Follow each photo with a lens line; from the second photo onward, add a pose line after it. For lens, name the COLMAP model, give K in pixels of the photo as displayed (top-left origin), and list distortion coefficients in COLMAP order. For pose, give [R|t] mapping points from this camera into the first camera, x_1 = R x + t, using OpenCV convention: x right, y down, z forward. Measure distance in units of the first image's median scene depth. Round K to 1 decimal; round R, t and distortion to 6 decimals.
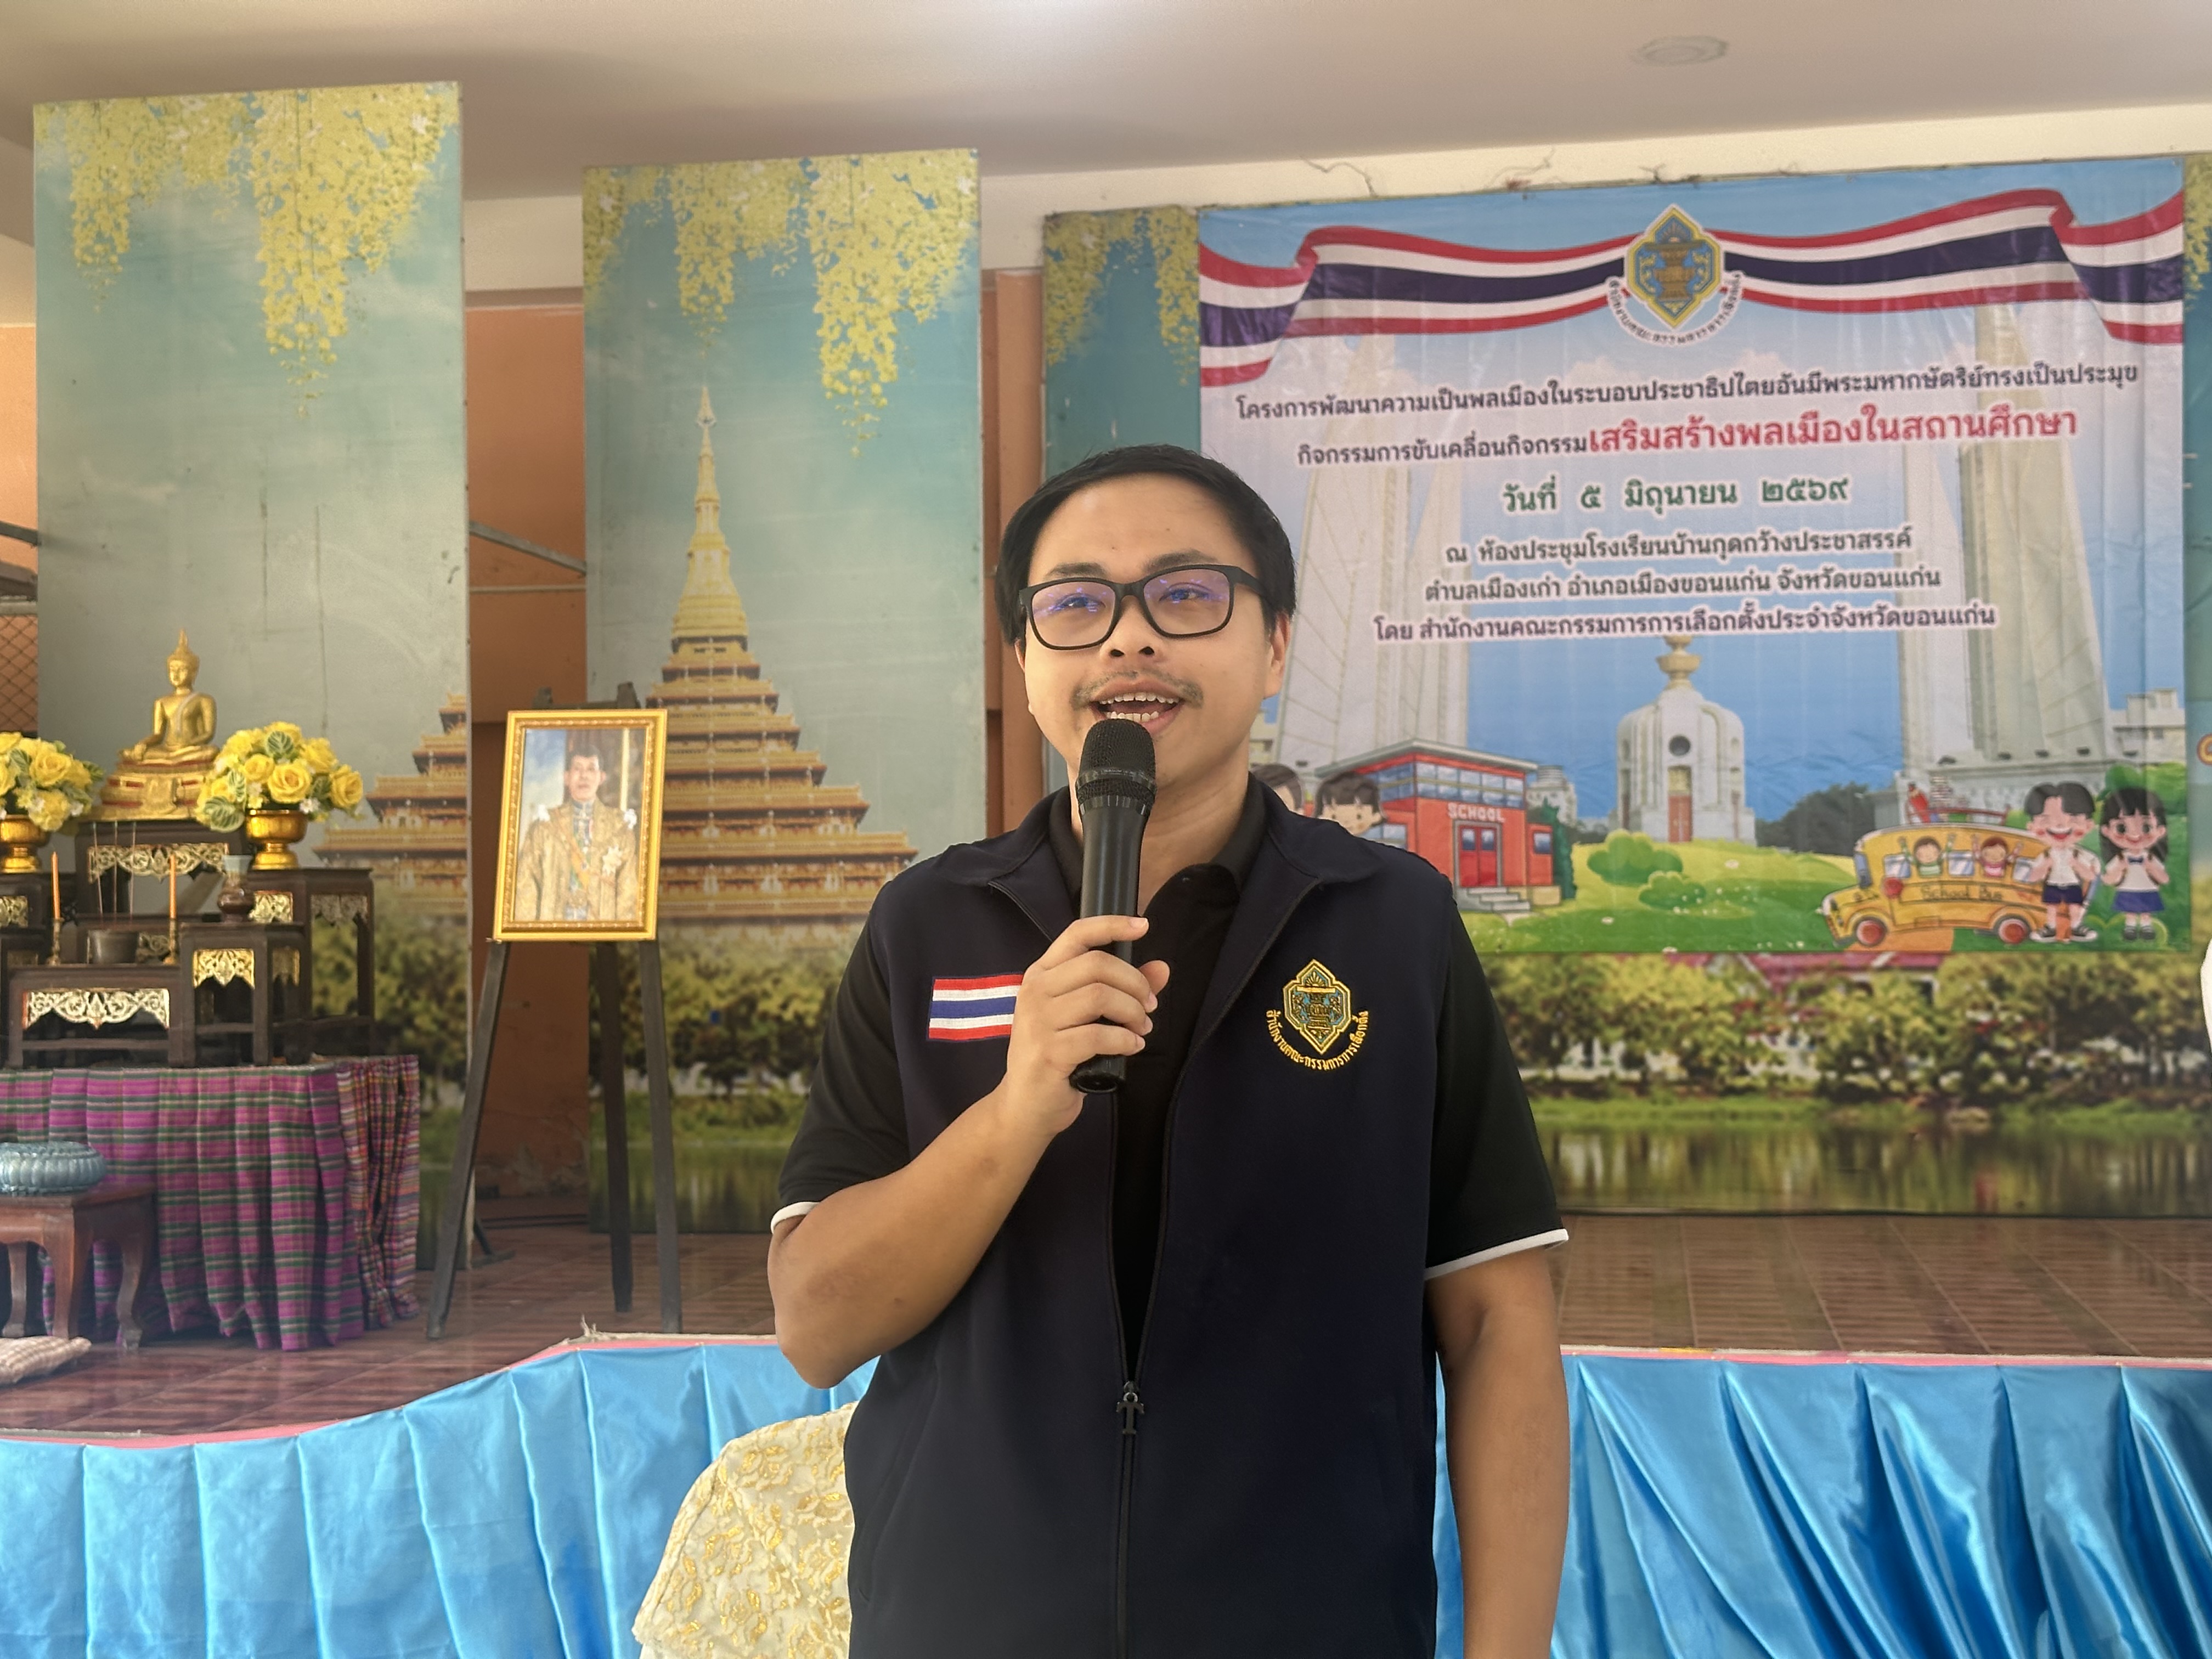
lens RADIAL K [[3103.7, 0, 1100.5], [0, 3103.7, 825.5], [0, 0, 1]] dist [0.193681, -0.353370]
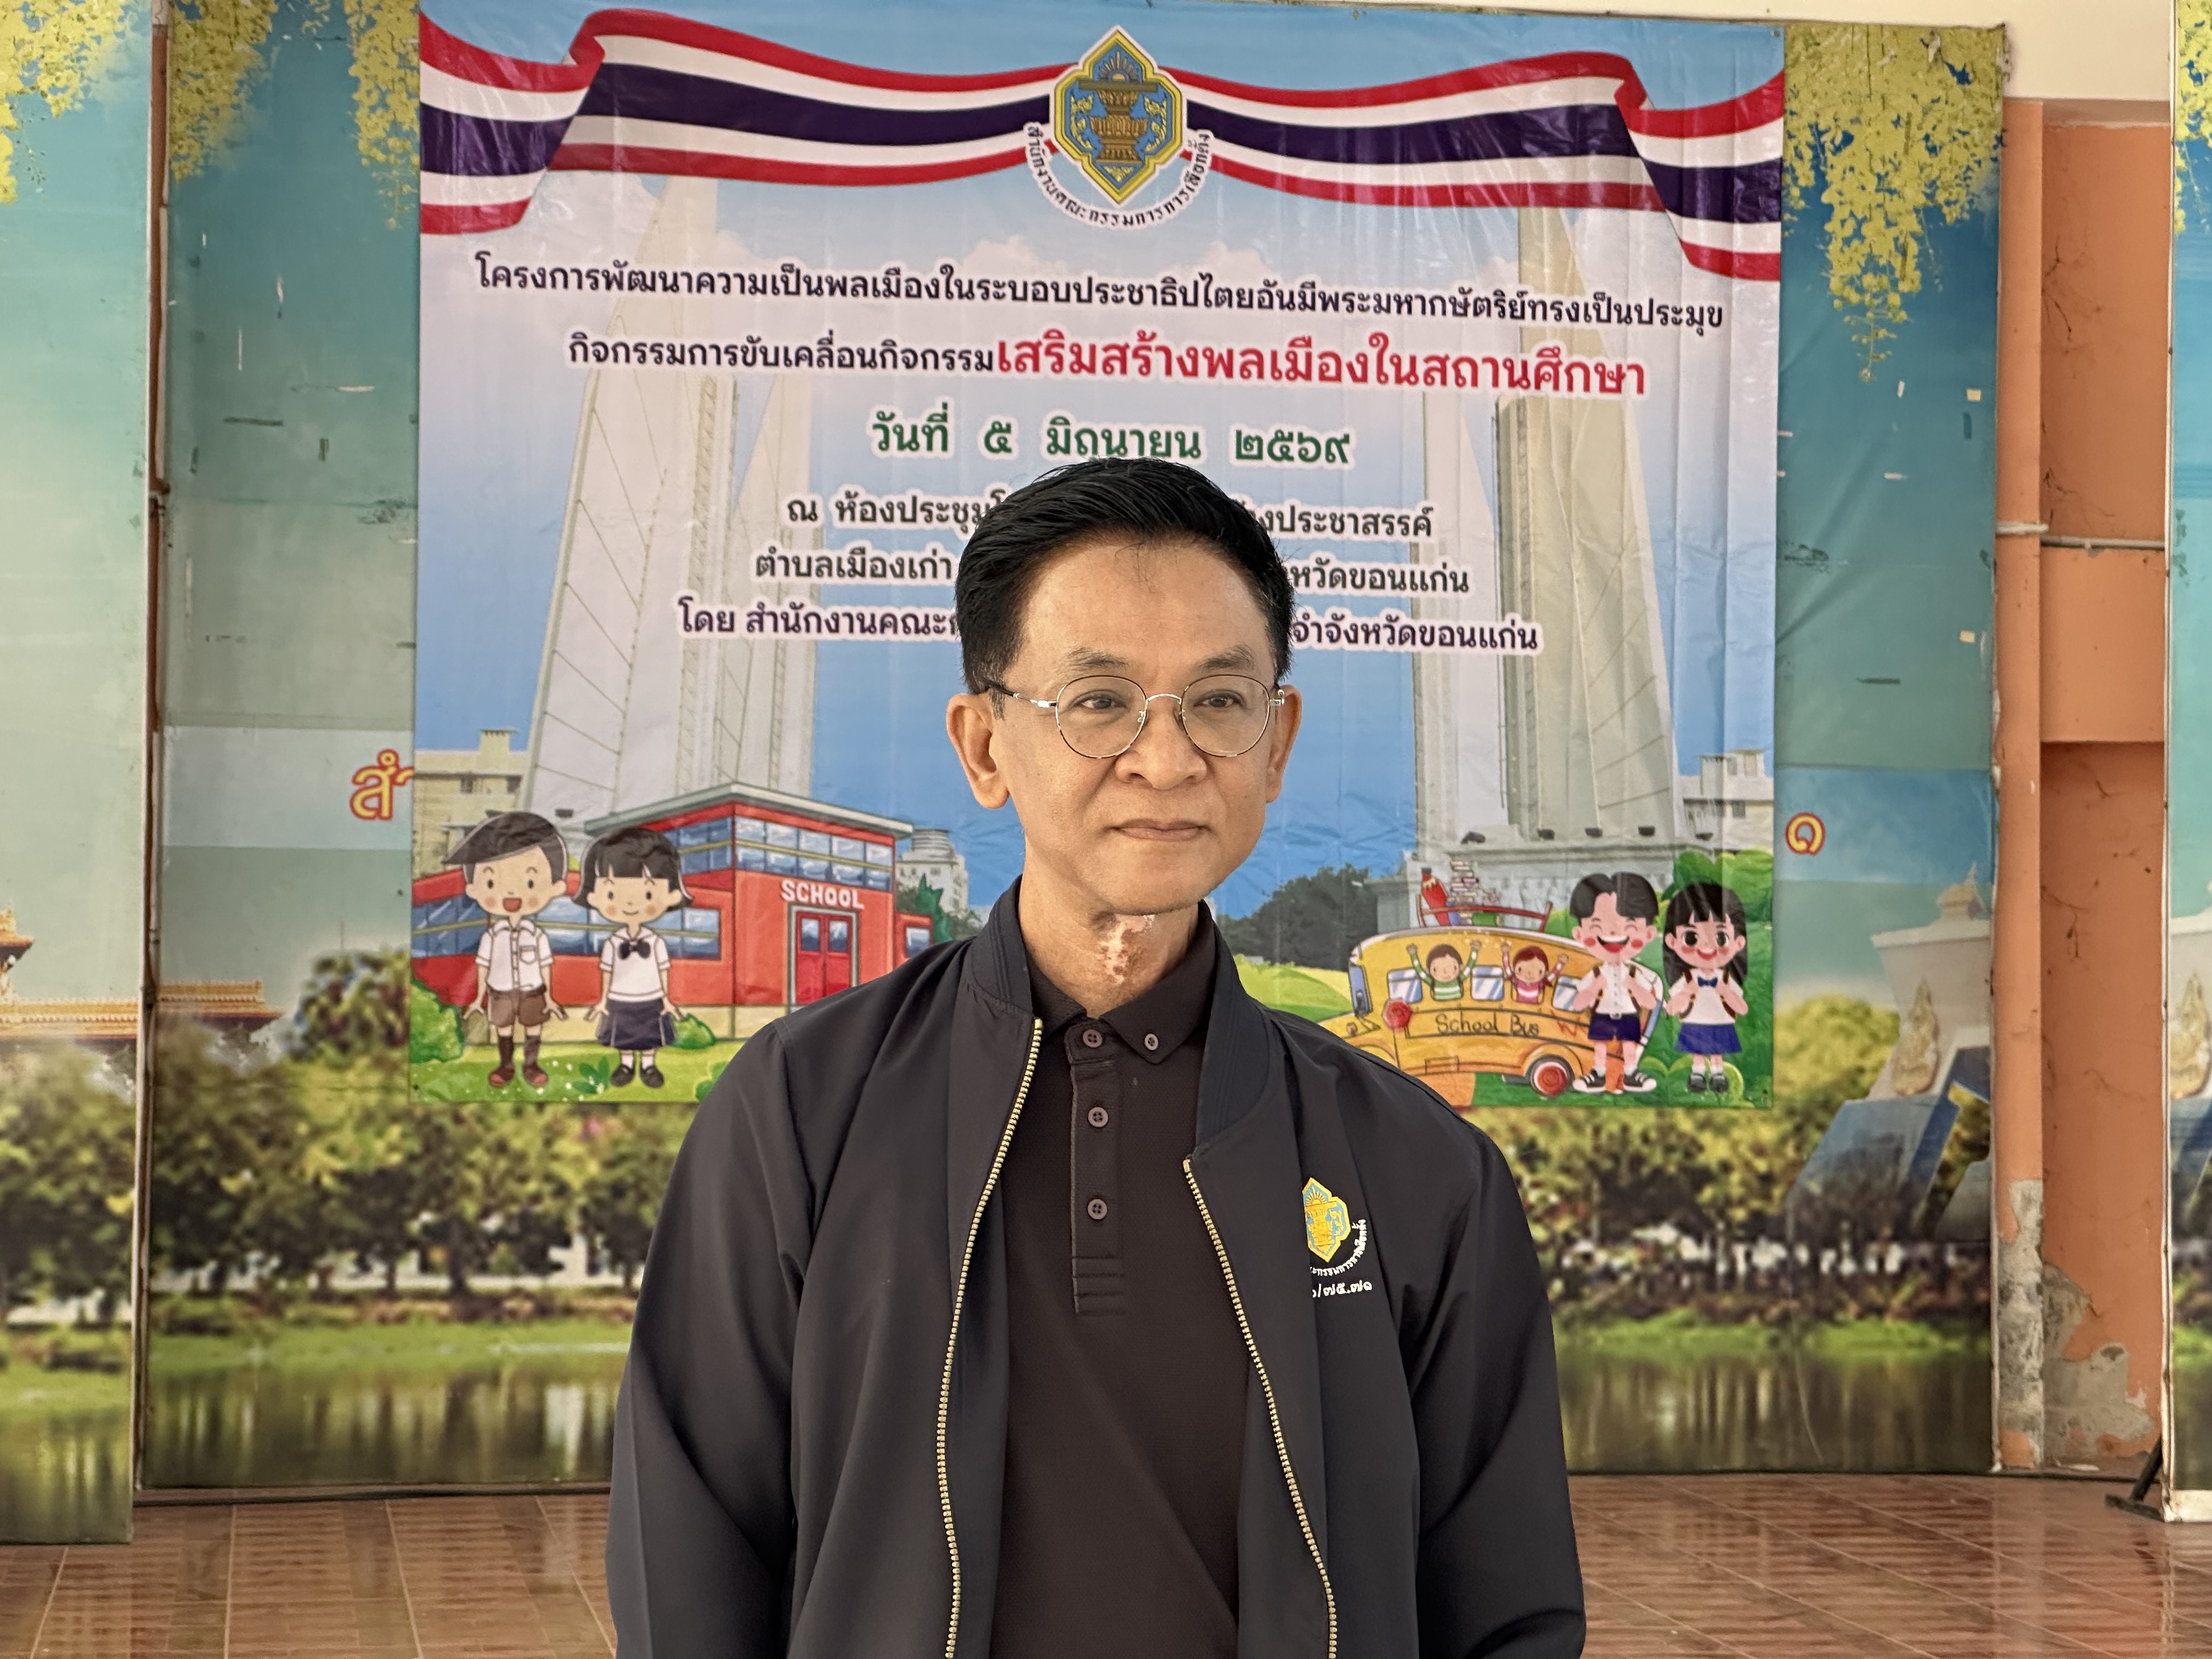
lens RADIAL K [[4997.0, 0, 1131.3], [0, 4997.0, 788.8], [0, 0, 1]] dist [-0.016642, 3.119901]
pose [[0.940536, 0.029352, 0.338423, -0.188493], [-0.026882, 0.999567, -0.011984, -0.016129], [-0.338628, 0.002174, 0.940918, -0.043400]]
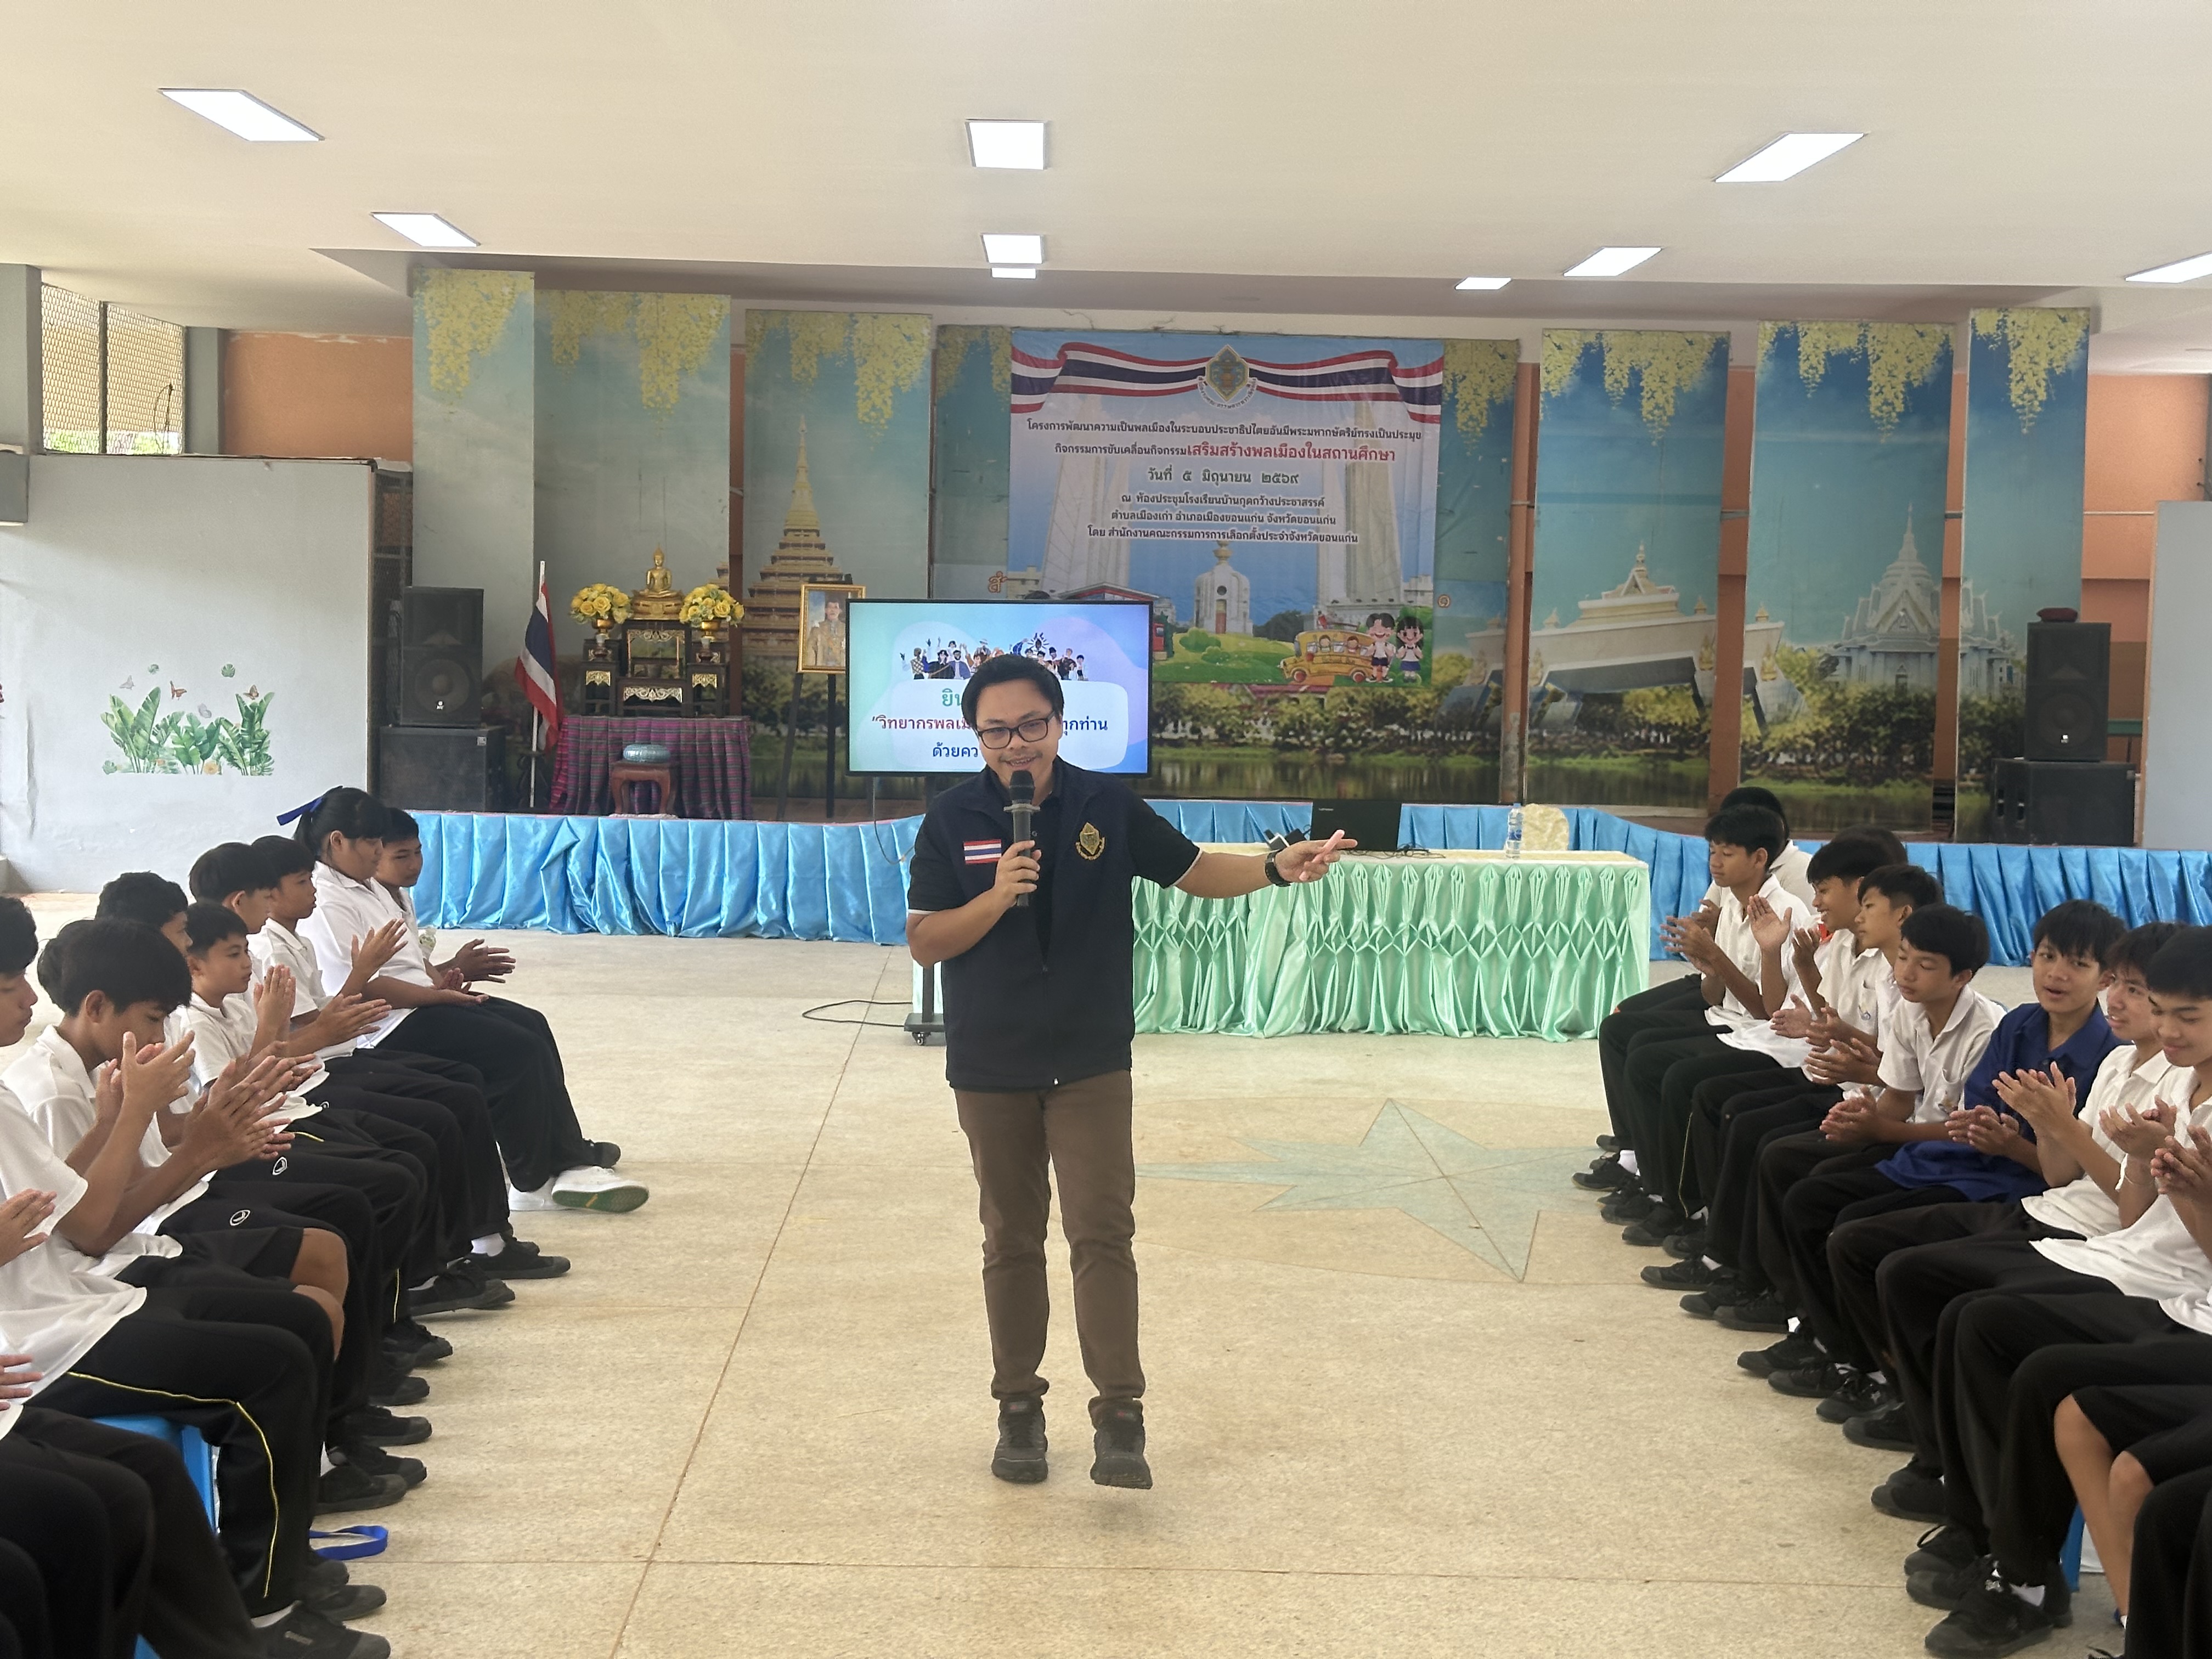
lens RADIAL K [[3117.3, 0, 1092.9], [0, 3117.3, 820.5], [0, 0, 1]] dist [0.155809, 0.006410]
pose [[0.980072, 0.018025, 0.197822, -0.348716], [-0.038314, 0.994328, 0.099220, -0.080936], [-0.194912, -0.104822, 0.975204, -1.194369]]
